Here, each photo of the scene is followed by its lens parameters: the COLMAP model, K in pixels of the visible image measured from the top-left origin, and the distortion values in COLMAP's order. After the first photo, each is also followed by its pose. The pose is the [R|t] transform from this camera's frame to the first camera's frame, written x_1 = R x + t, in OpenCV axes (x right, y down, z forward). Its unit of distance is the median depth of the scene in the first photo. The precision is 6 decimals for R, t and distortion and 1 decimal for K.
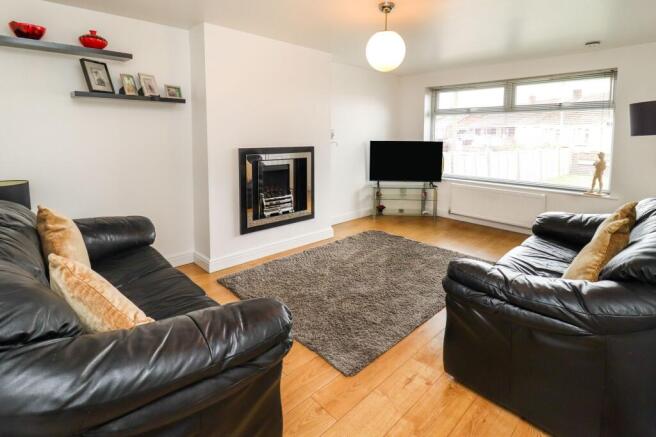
lens RADIAL K [[310.0, 0, 330.7], [0, 310.0, 226.2], [0, 0, 1]] dist [-0.001449, -0.001072]
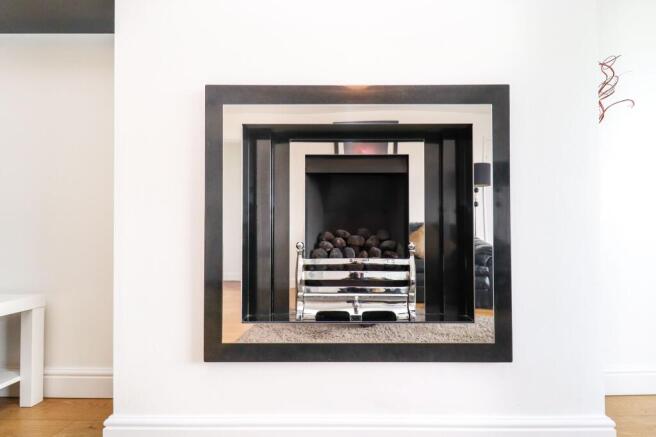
lens RADIAL K [[310.0, 0, 330.7], [0, 310.0, 226.2], [0, 0, 1]] dist [-0.001449, -0.001072]
pose [[0.728333, -0.001983, -0.685221, 0.016751], [-0.194207, 0.958394, -0.209199, -0.056409], [0.657126, 0.285441, 0.697645, 0.749599]]
